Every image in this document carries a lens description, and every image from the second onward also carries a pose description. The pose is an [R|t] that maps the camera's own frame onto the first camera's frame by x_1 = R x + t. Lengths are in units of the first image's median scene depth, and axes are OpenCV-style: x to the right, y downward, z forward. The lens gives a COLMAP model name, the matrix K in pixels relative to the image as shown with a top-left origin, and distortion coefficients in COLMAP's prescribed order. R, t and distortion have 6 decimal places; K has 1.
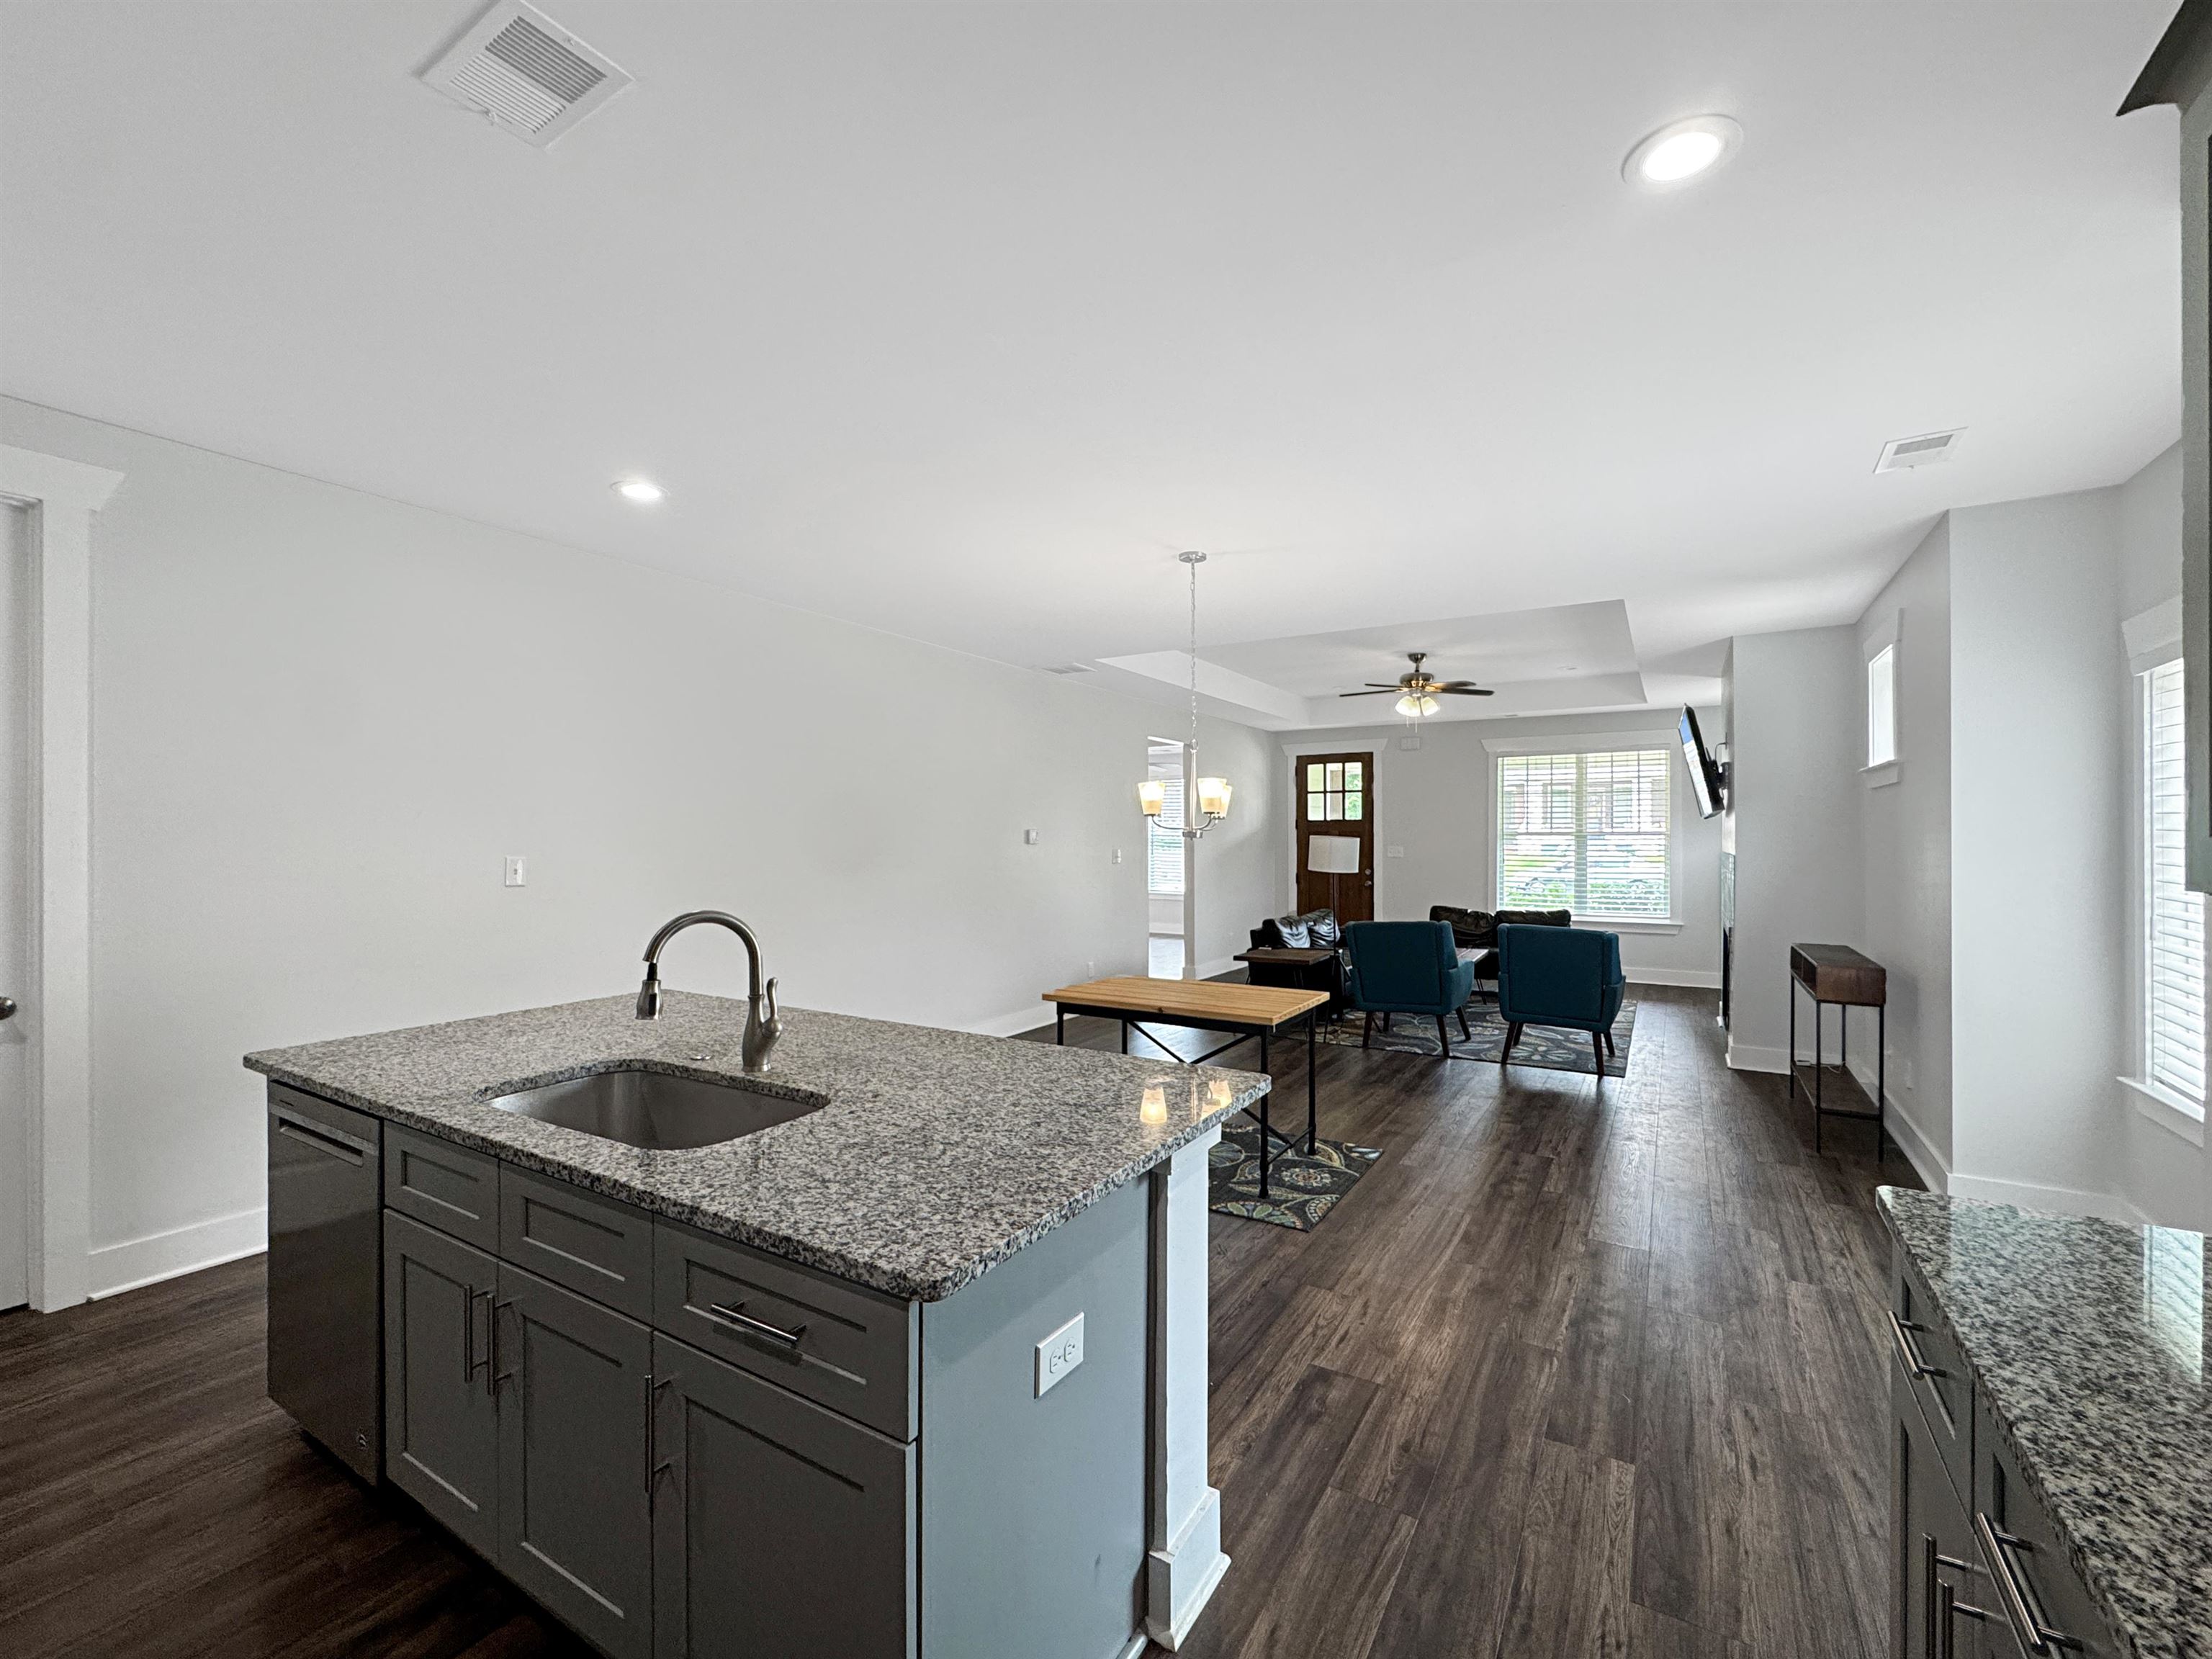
lens RADIAL K [[971.6, 0, 1081.8], [0, 971.6, 844.0], [0, 0, 1]] dist [-0.000153, 0.000040]
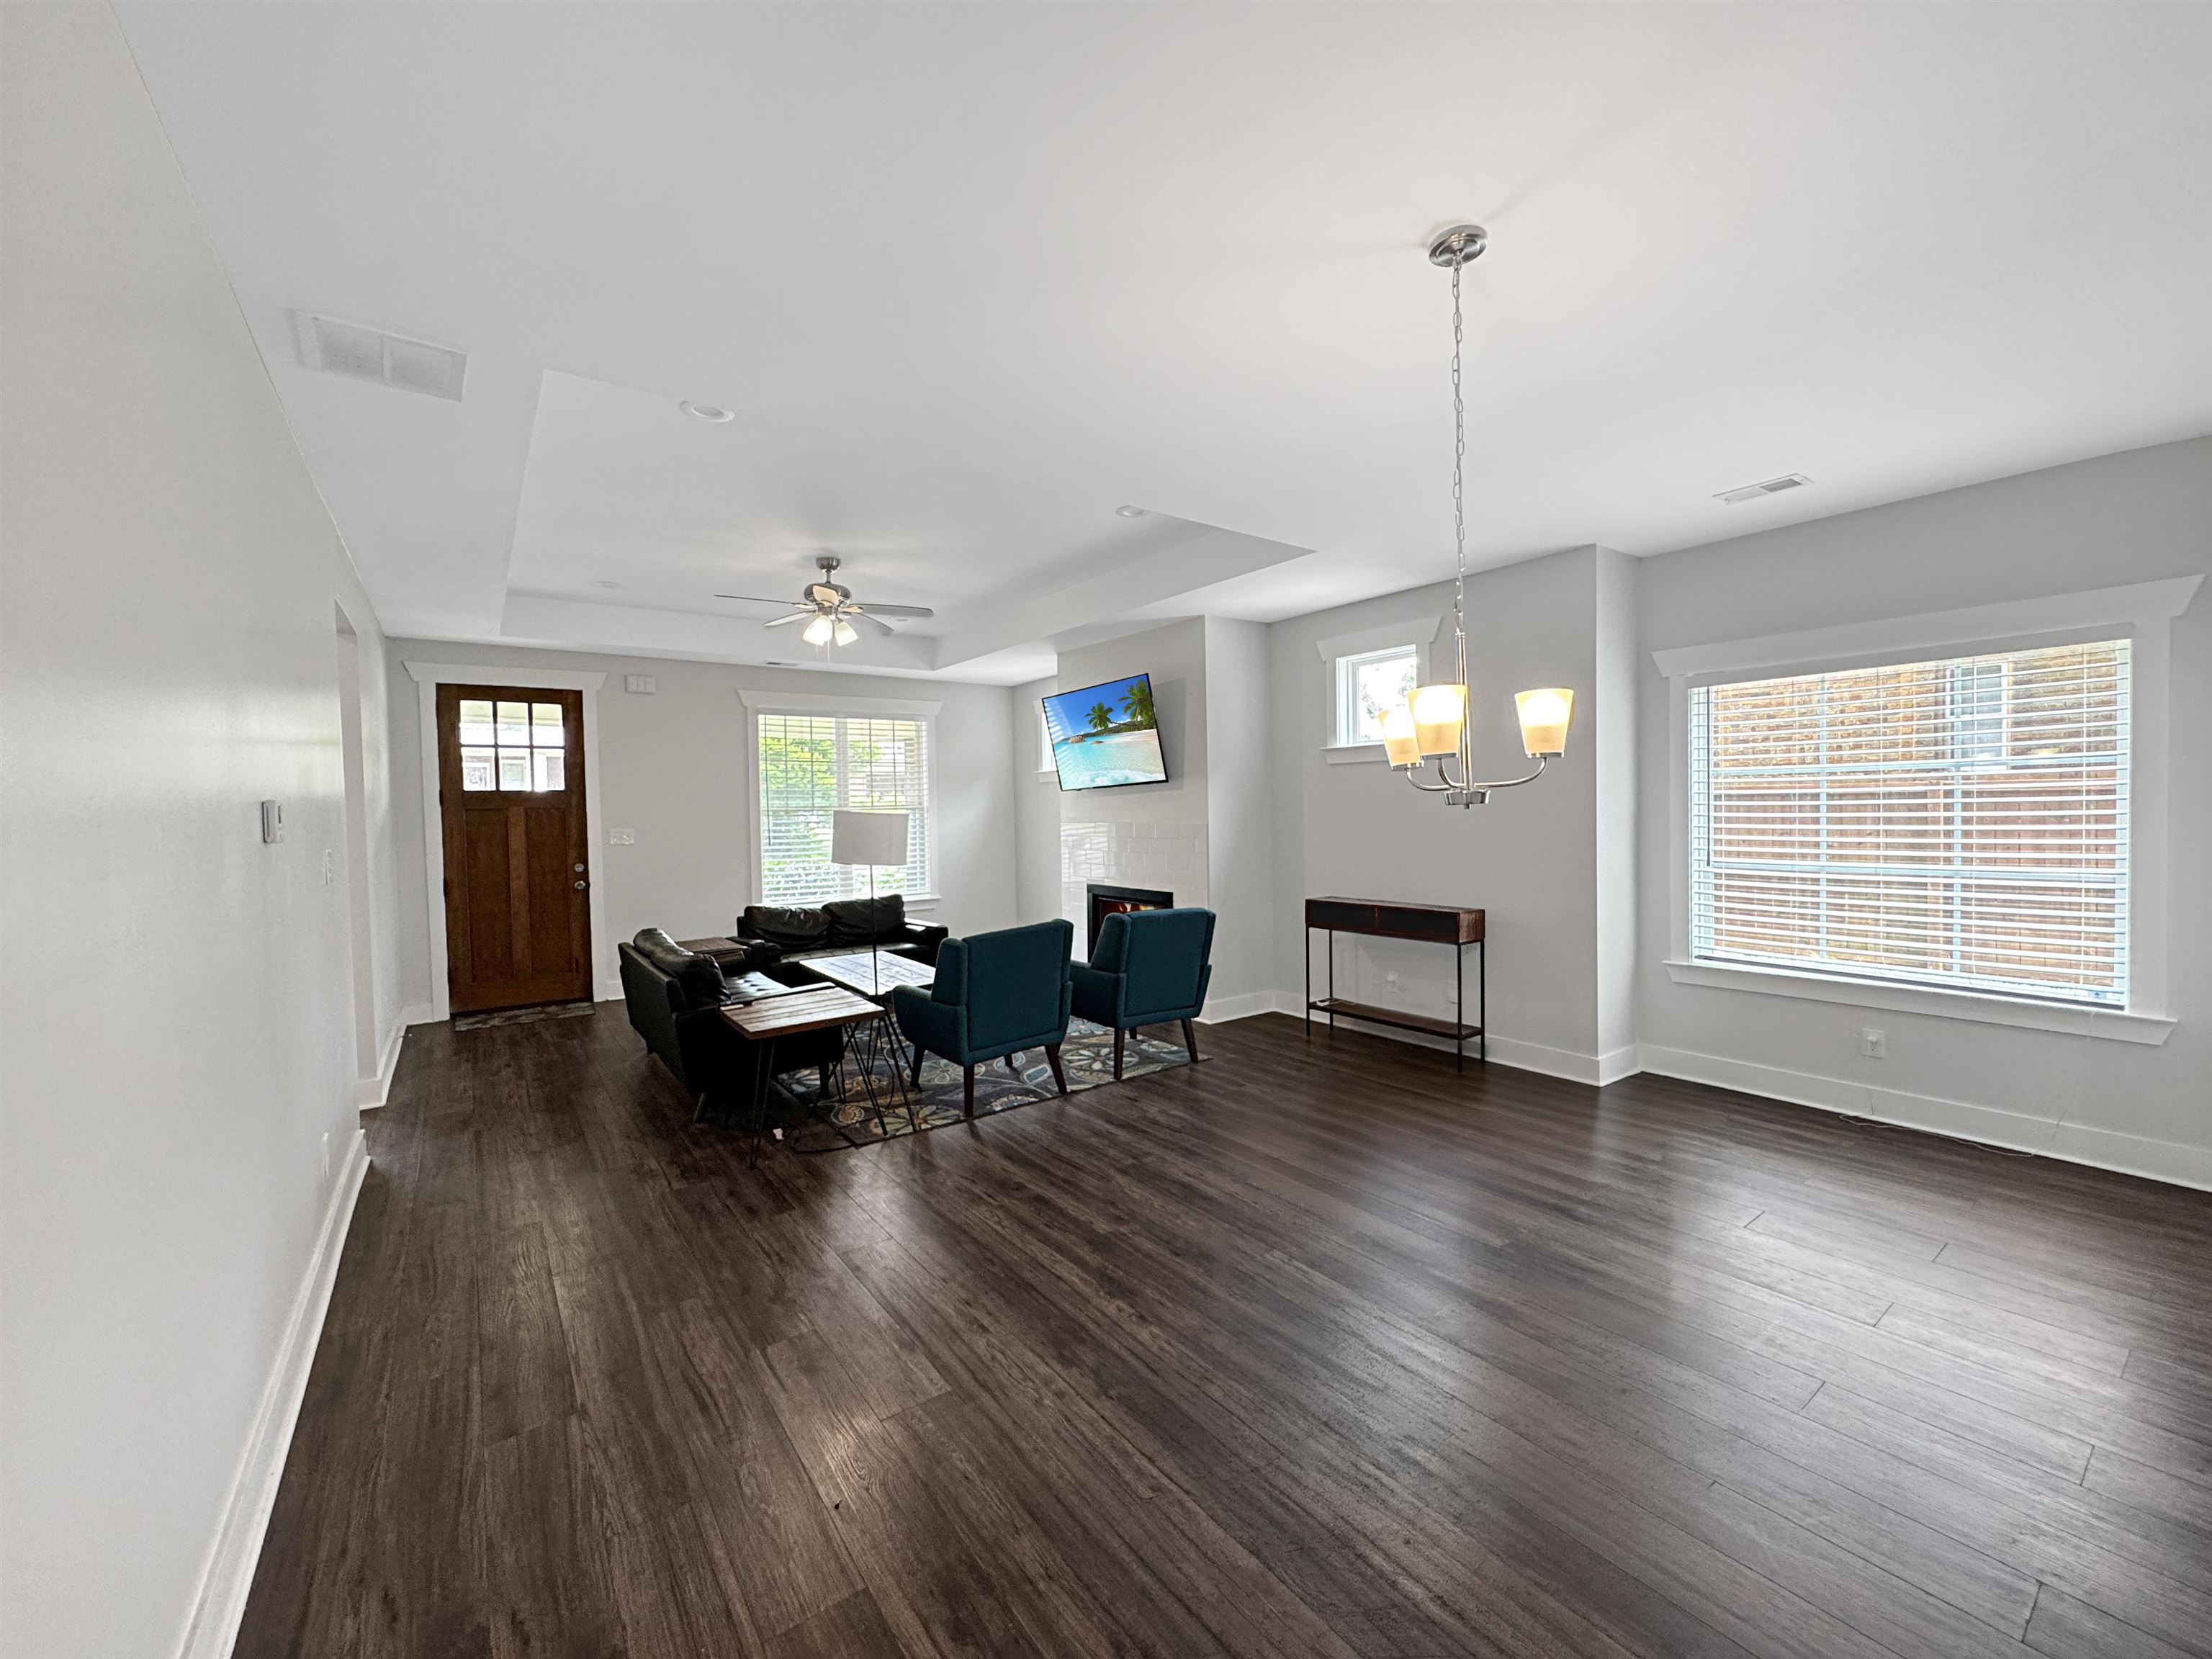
lens RADIAL K [[895.2, 0, 1138.0], [0, 895.2, 828.9], [0, 0, 1]] dist [0.000716, 0.000293]
pose [[0.346782, -0.030780, 0.937440, -0.221856], [0.023760, 0.999429, 0.024026, -0.005926], [-0.937645, 0.013942, 0.347316, 0.598822]]
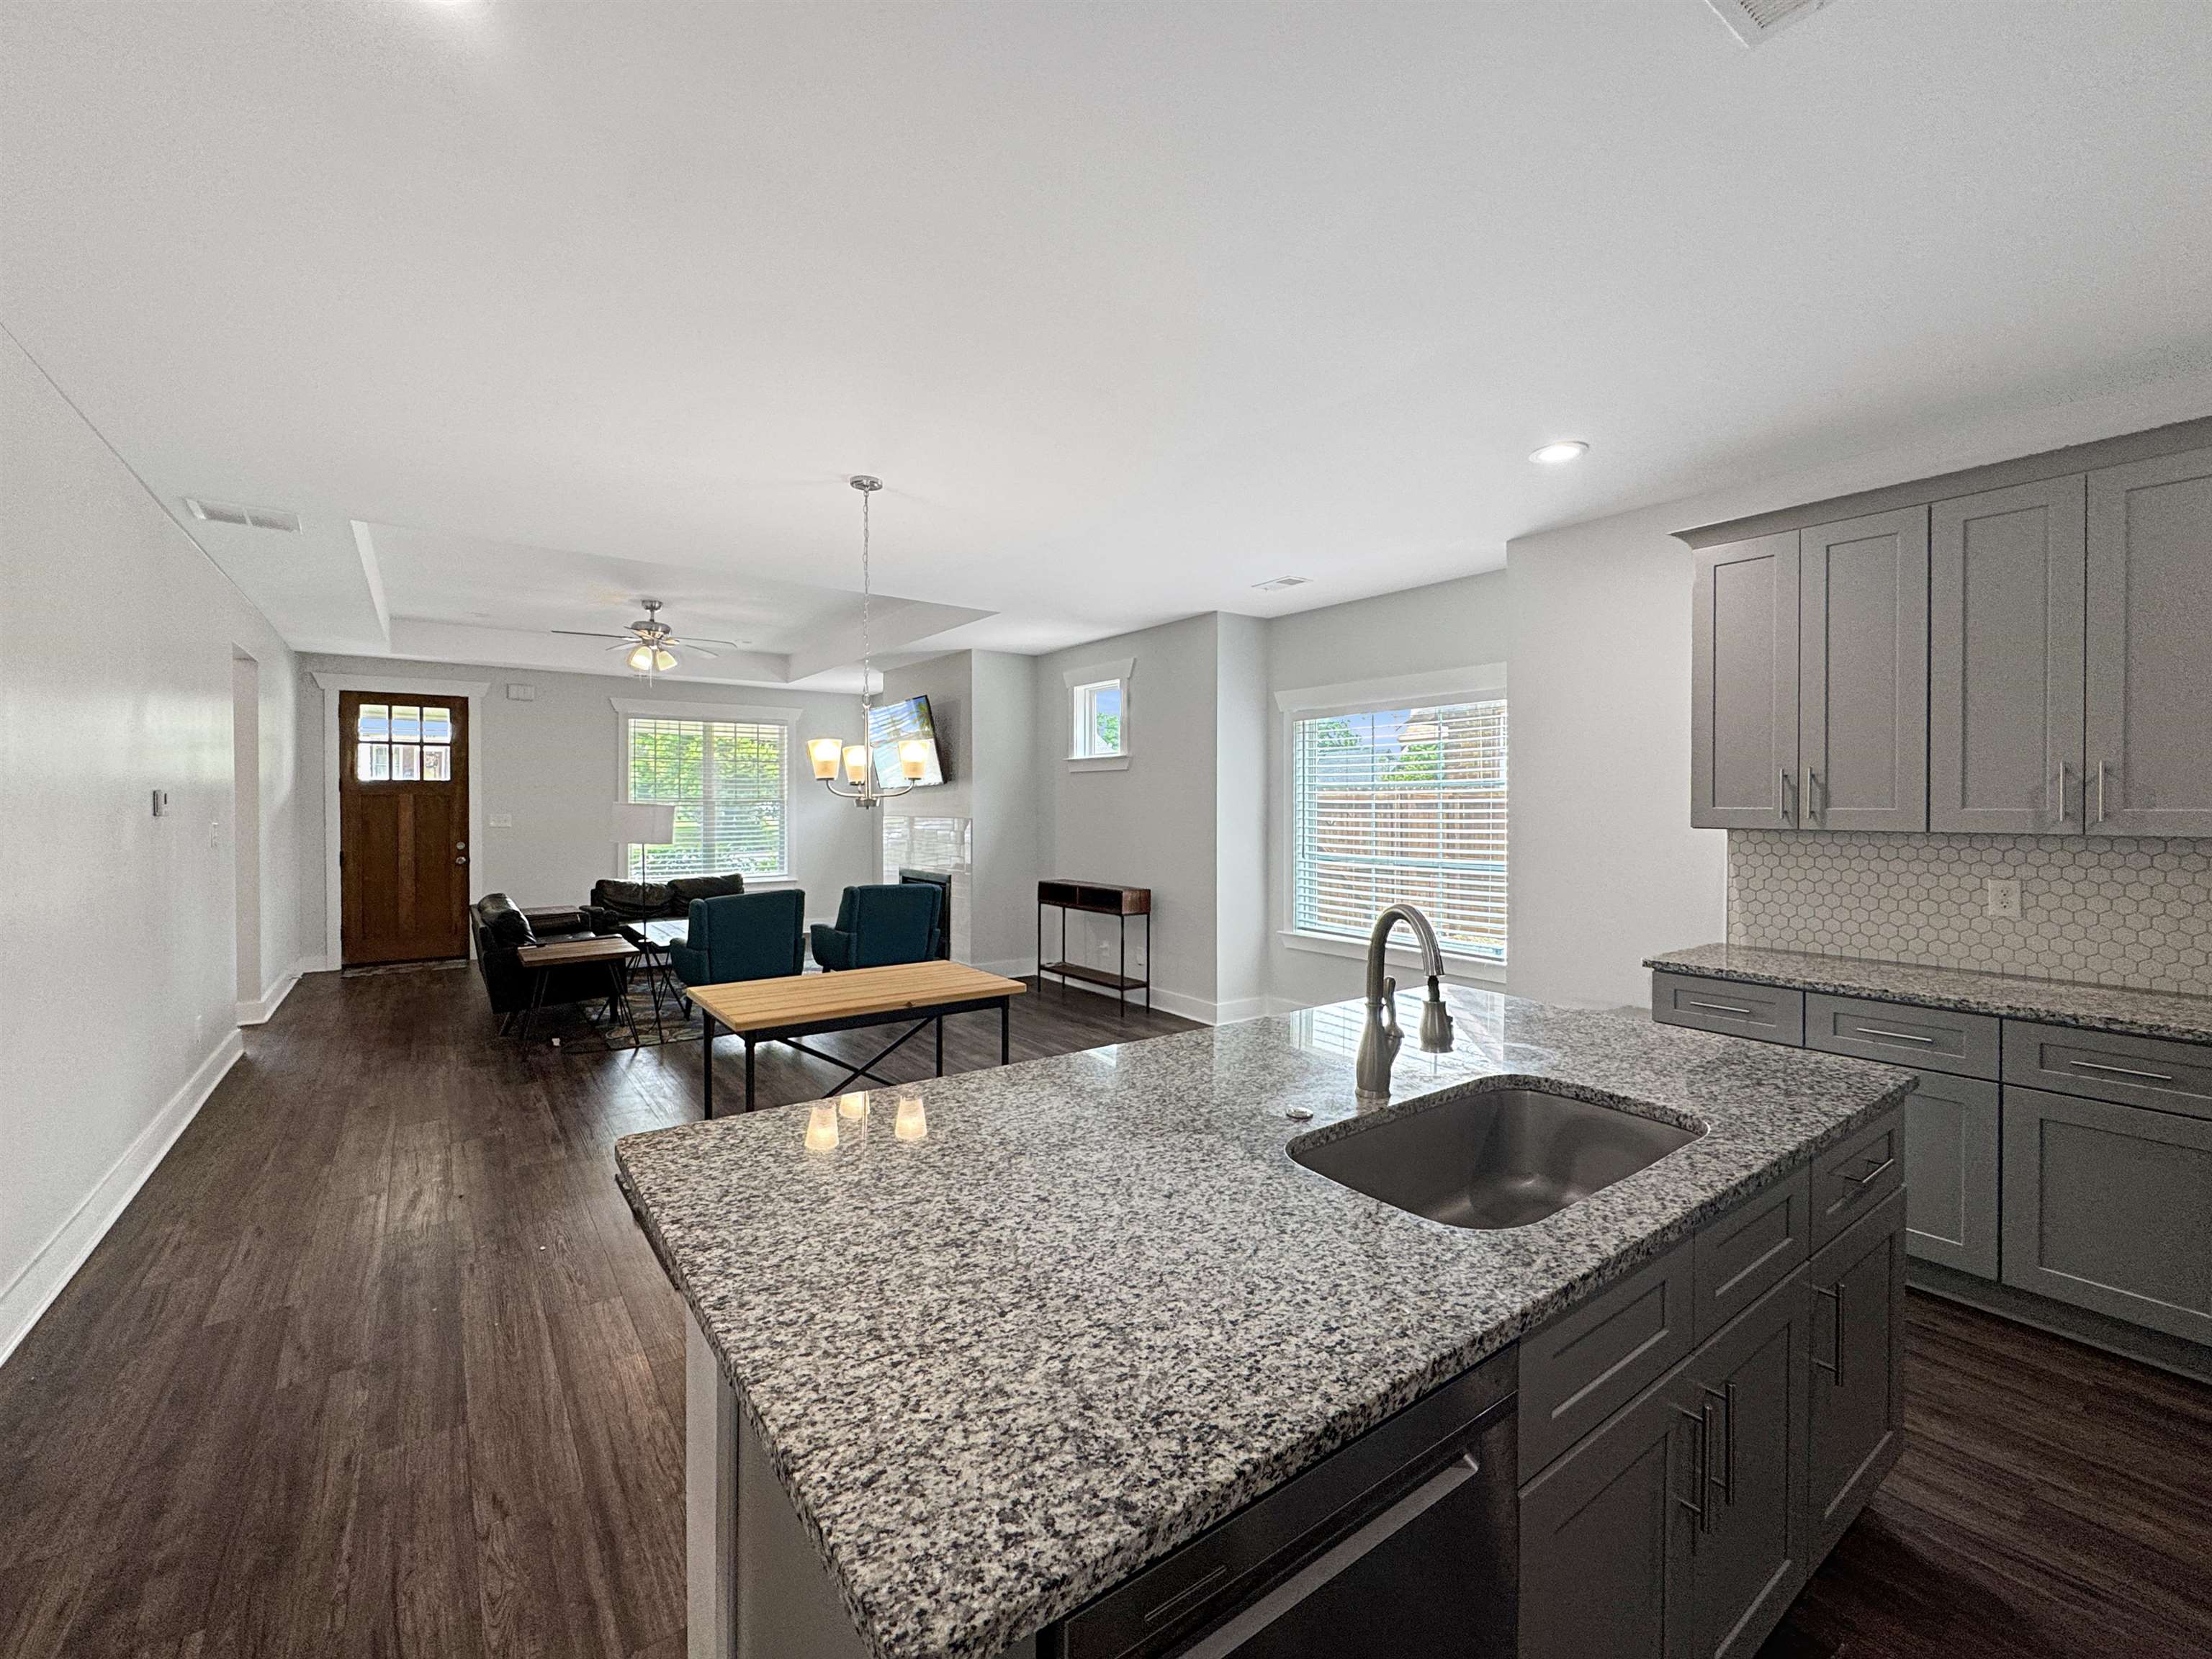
lens RADIAL K [[940.2, 0, 1168.6], [0, 940.2, 808.3], [0, 0, 1]] dist [0.000665, -0.000577]
pose [[0.333932, -0.005872, 0.942579, -0.346997], [0.004472, 0.999979, 0.004646, -0.004891], [-0.942587, 0.002664, 0.333951, 0.272213]]
